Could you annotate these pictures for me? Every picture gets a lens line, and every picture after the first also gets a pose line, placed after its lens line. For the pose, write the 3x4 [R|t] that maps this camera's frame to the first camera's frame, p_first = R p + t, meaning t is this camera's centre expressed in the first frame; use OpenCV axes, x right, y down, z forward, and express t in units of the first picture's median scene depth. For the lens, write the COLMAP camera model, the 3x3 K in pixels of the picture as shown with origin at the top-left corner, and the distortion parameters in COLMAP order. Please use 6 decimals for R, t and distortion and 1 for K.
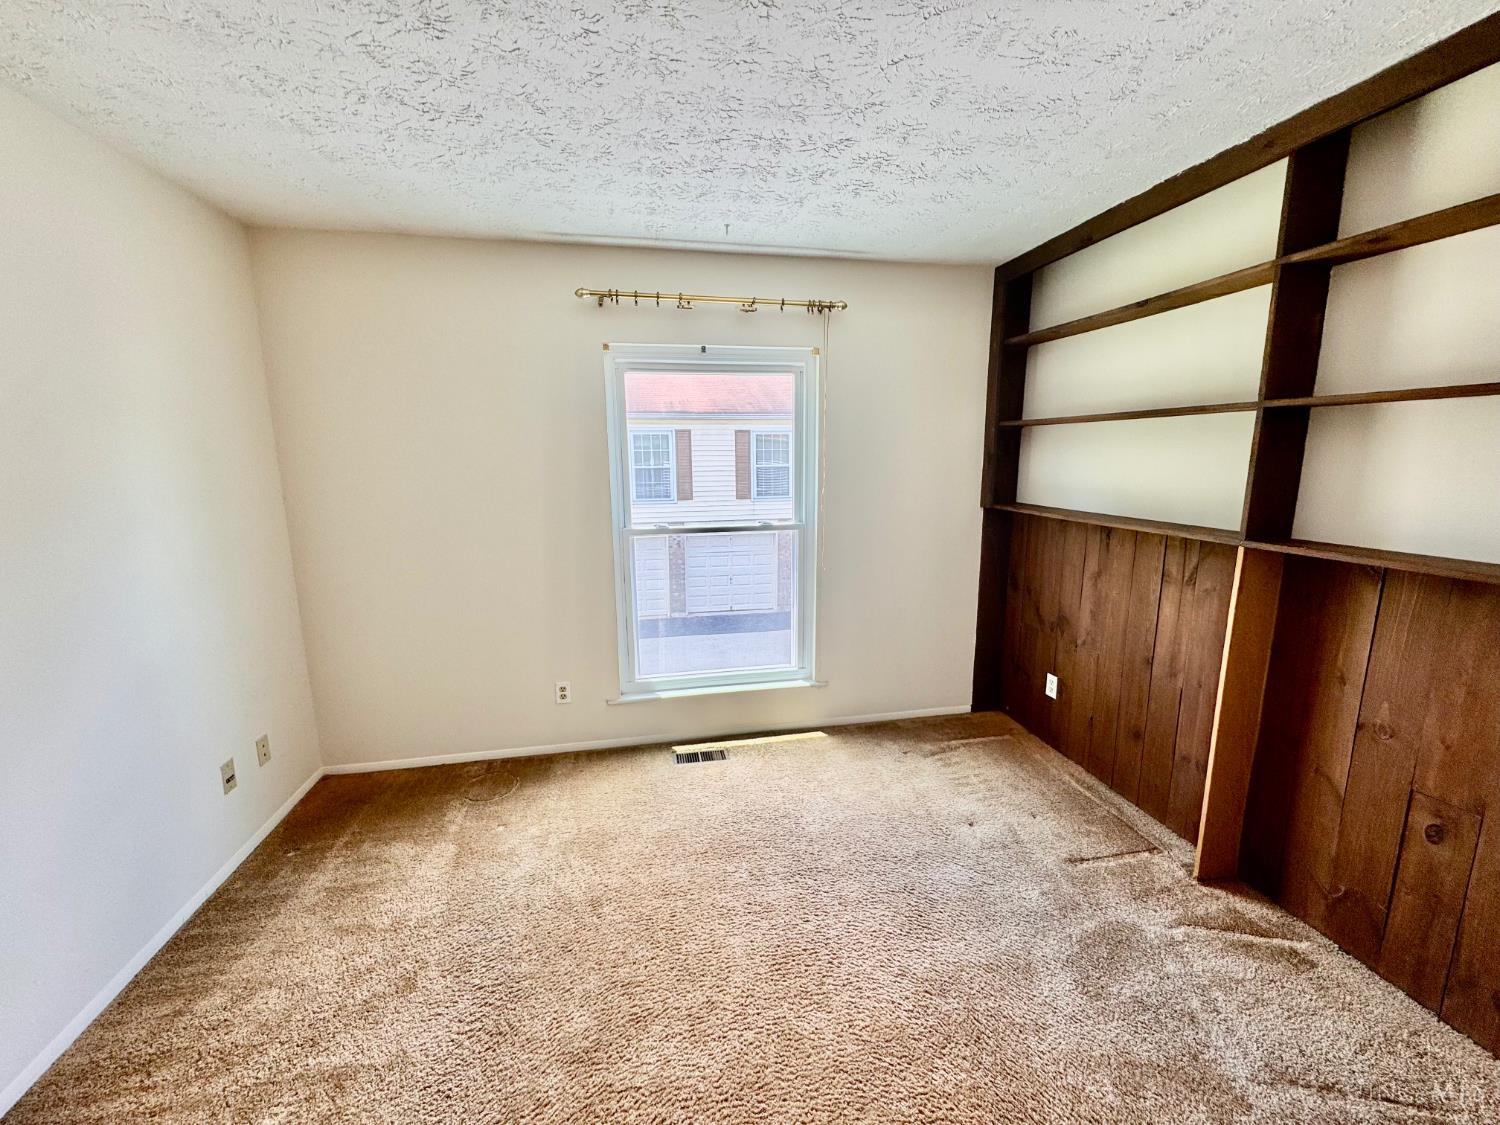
lens RADIAL K [[613.9, 0, 753.3], [0, 613.9, 554.0], [0, 0, 1]] dist [0.136394, -0.000016]
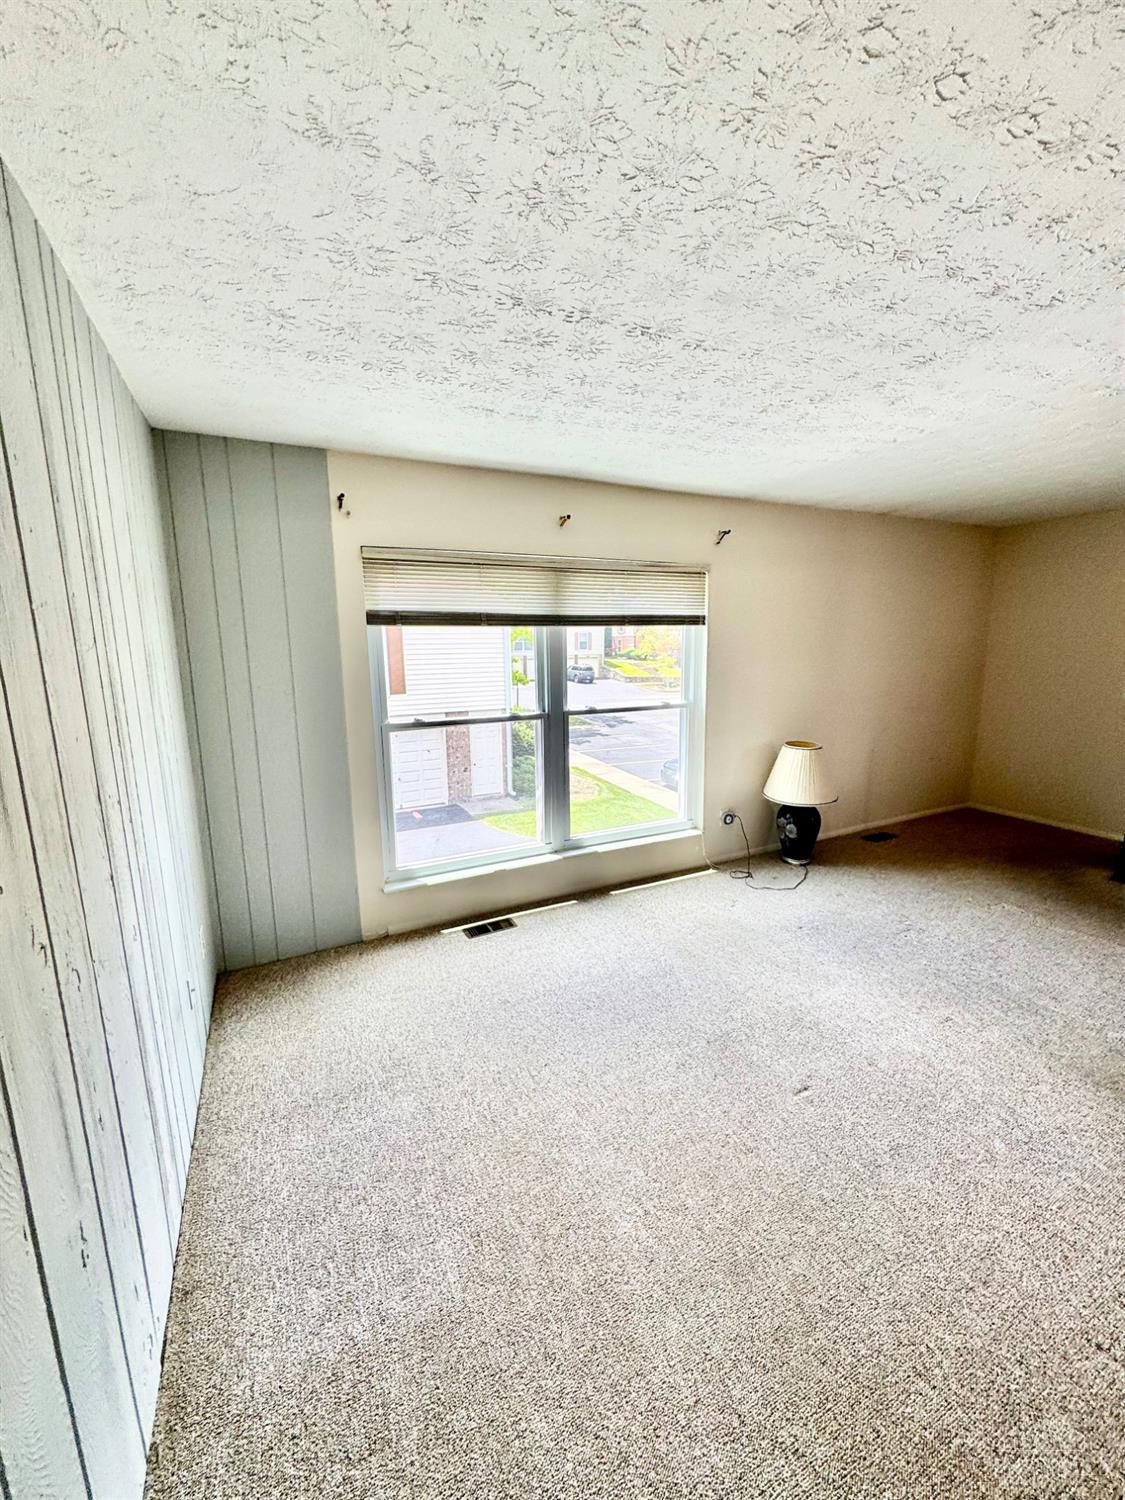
lens RADIAL K [[596.6, 0, 562.5], [0, 596.6, 750.0], [0, 0, 1]] dist [-0.008851, -0.000053]
pose [[0.967611, -0.051346, 0.247169, -0.198050], [0.049469, 0.998680, 0.013801, 0.006665], [-0.247551, -0.001127, 0.968874, -0.038932]]
